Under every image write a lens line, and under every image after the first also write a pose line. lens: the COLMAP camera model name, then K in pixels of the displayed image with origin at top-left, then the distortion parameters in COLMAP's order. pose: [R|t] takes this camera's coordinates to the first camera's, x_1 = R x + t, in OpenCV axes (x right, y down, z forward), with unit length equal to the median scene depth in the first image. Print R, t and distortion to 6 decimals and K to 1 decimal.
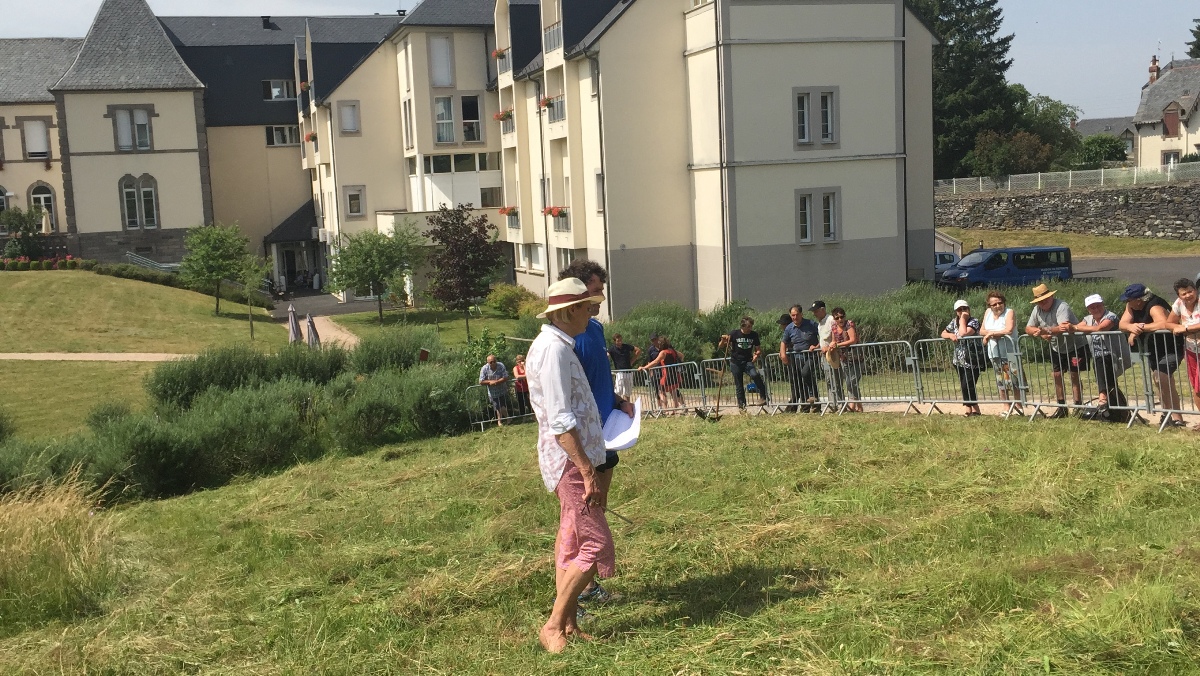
lens RADIAL K [[1233.8, 0, 596.0], [0, 1233.8, 300.2], [0, 0, 1]] dist [0.064943, -0.045462]
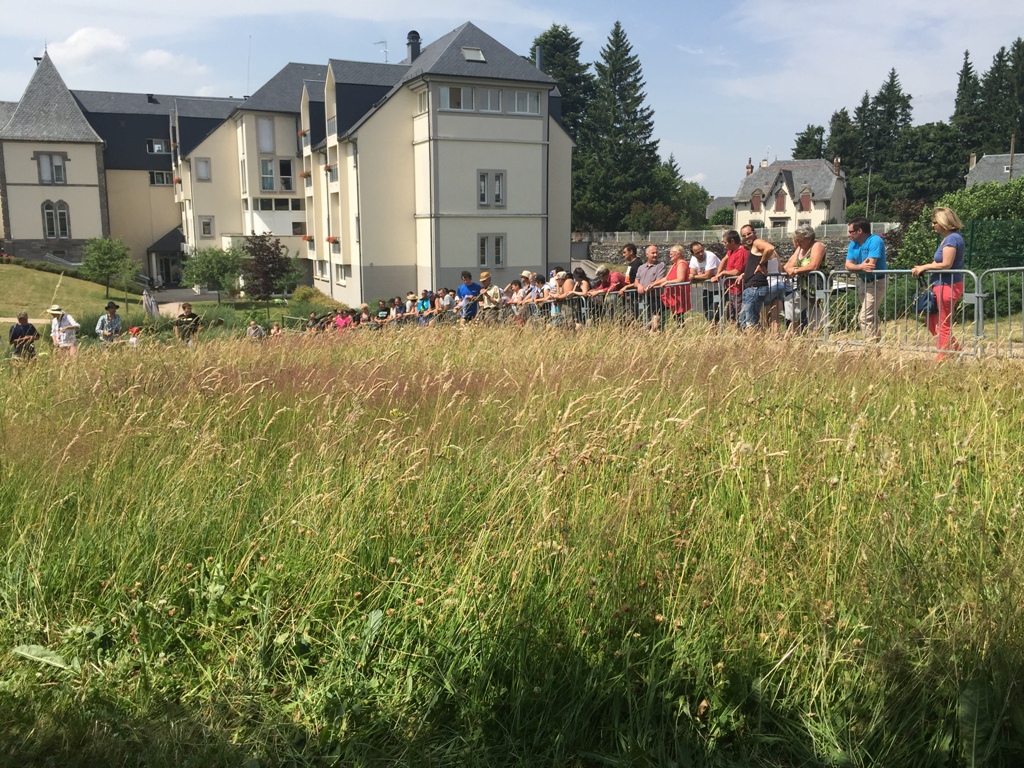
lens RADIAL K [[871.3, 0, 508.8], [0, 871.3, 368.5], [0, 0, 1]] dist [0.090824, -0.135289]
pose [[0.993740, 0.031655, 0.107137, 0.061268], [-0.038878, 0.997061, 0.066014, 0.006756], [-0.104732, -0.069766, 0.992050, -0.107114]]
